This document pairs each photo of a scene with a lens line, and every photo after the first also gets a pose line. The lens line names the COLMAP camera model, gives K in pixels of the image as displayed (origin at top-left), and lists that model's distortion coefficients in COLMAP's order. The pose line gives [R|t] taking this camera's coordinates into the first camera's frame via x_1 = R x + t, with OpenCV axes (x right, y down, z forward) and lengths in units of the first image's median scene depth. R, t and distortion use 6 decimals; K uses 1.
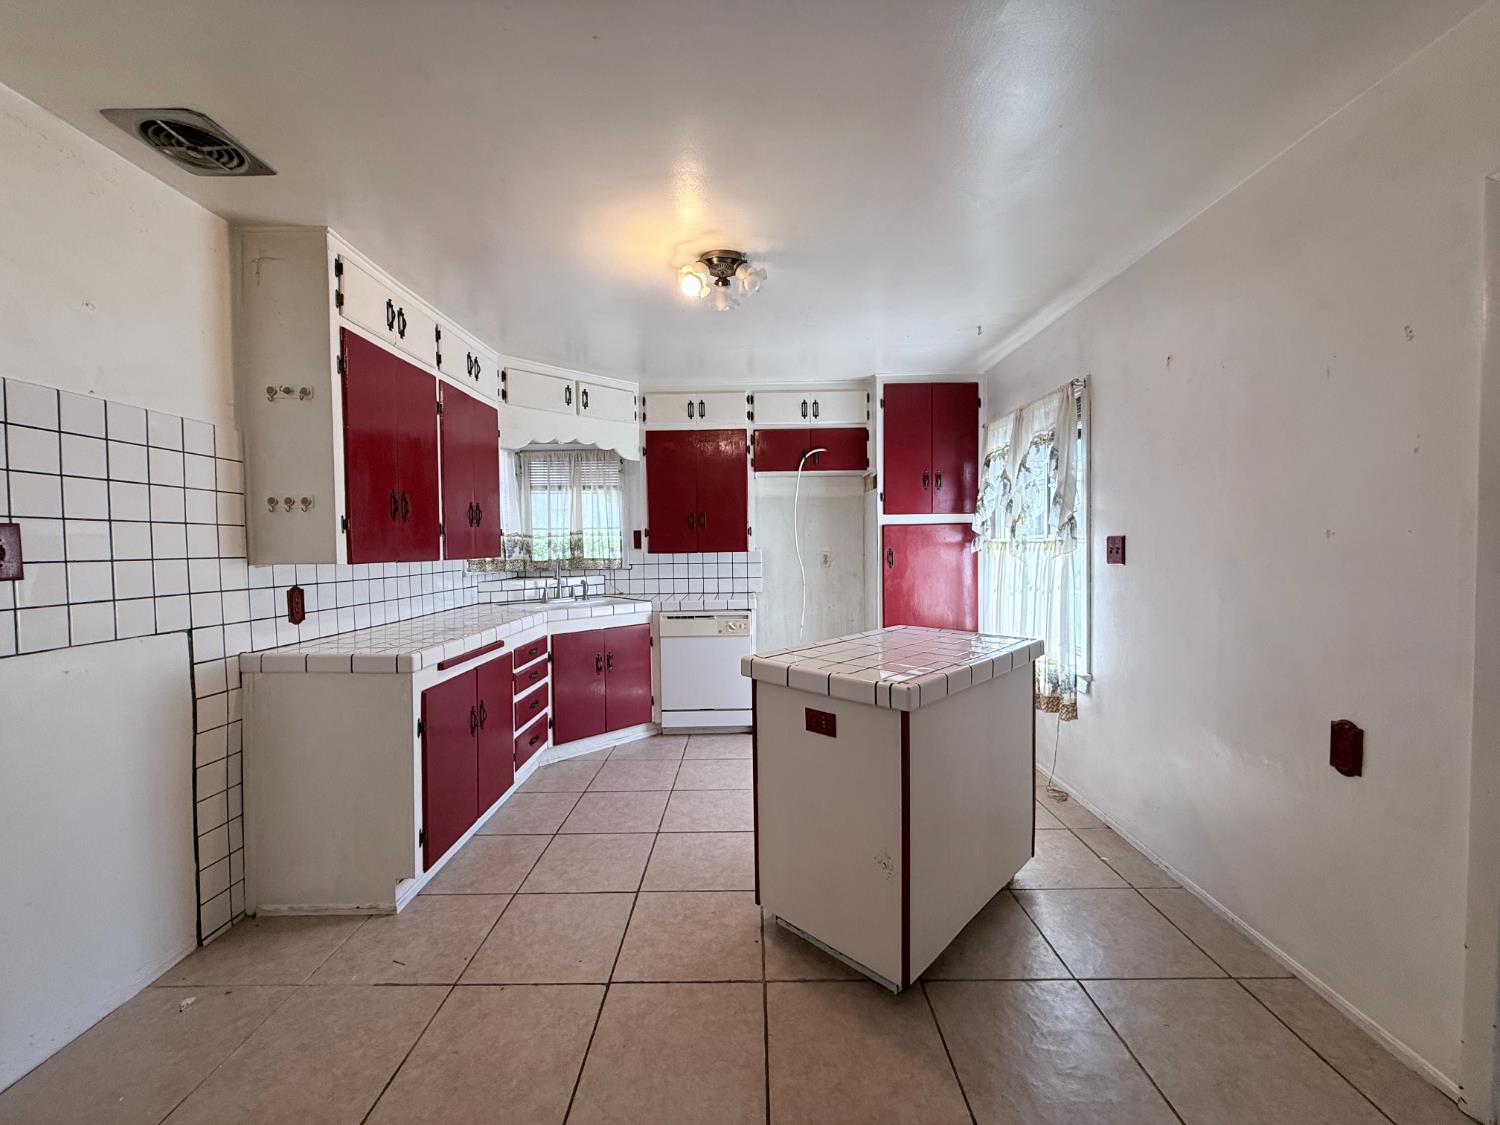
lens RADIAL K [[598.1, 0, 747.5], [0, 598.1, 565.4], [0, 0, 1]] dist [0.000713, 0.000399]
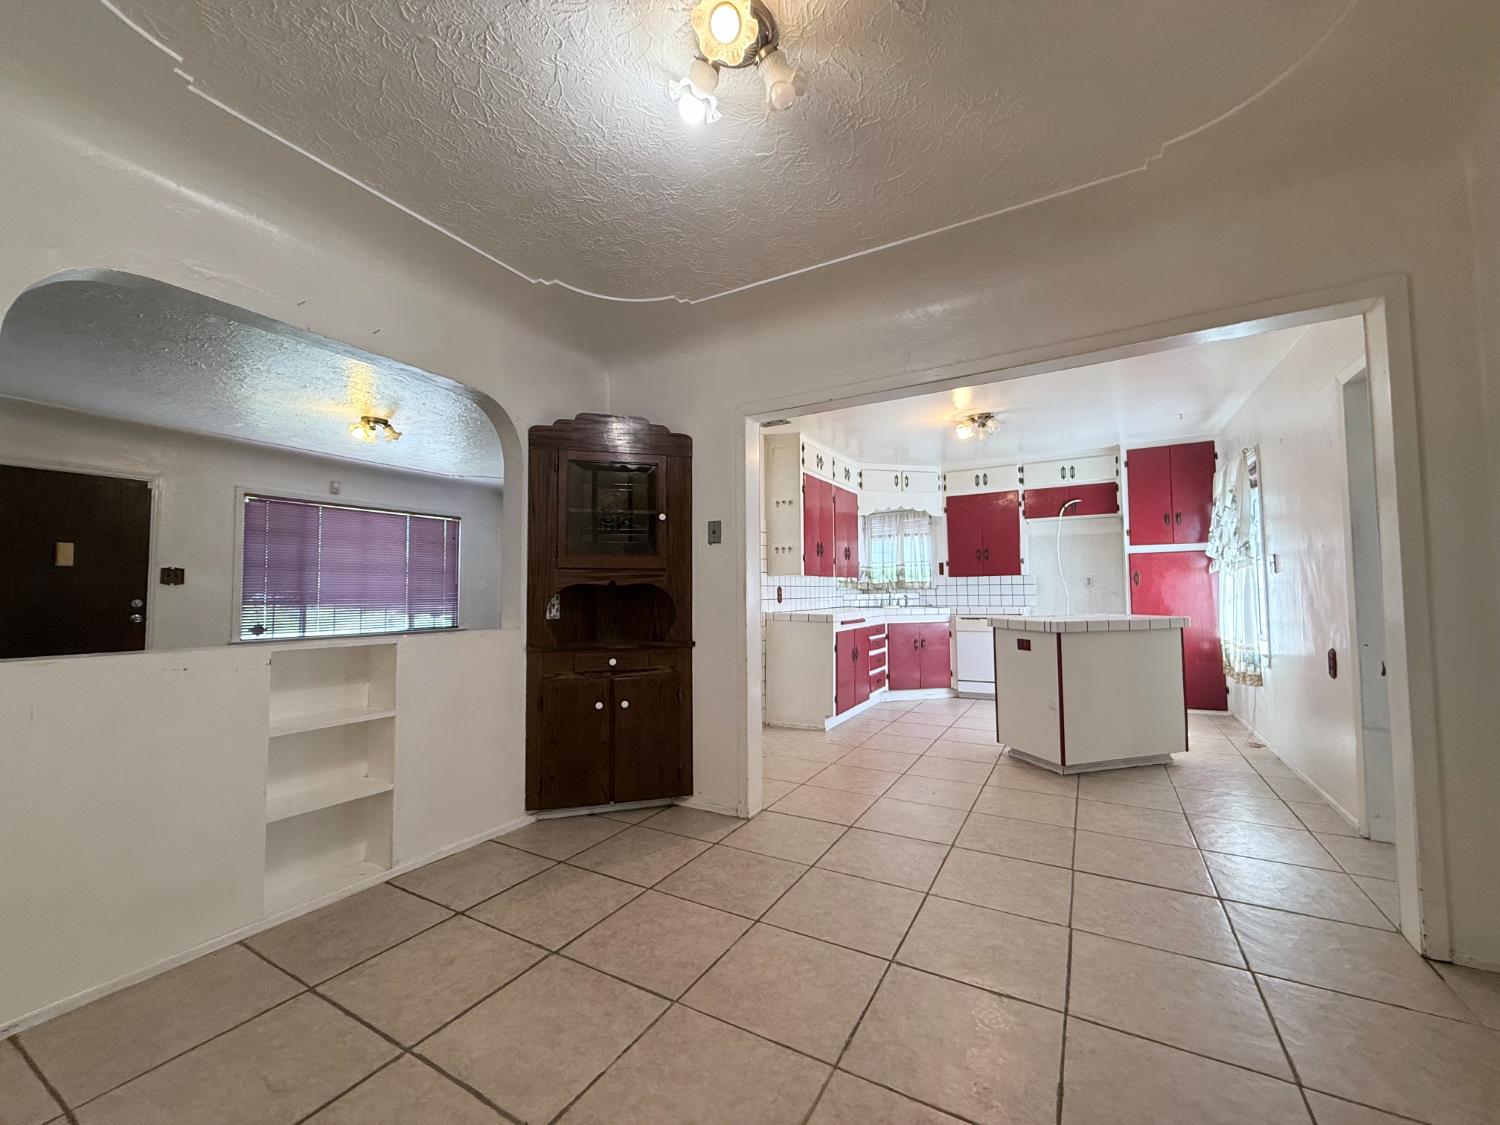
lens RADIAL K [[598.1, 0, 747.5], [0, 598.1, 565.4], [0, 0, 1]] dist [0.000713, 0.000399]
pose [[0.871241, -0.019480, -0.490469, 0.143334], [-0.015916, 0.997566, -0.067892, 0.066075], [0.490597, 0.066957, 0.868810, -0.605346]]
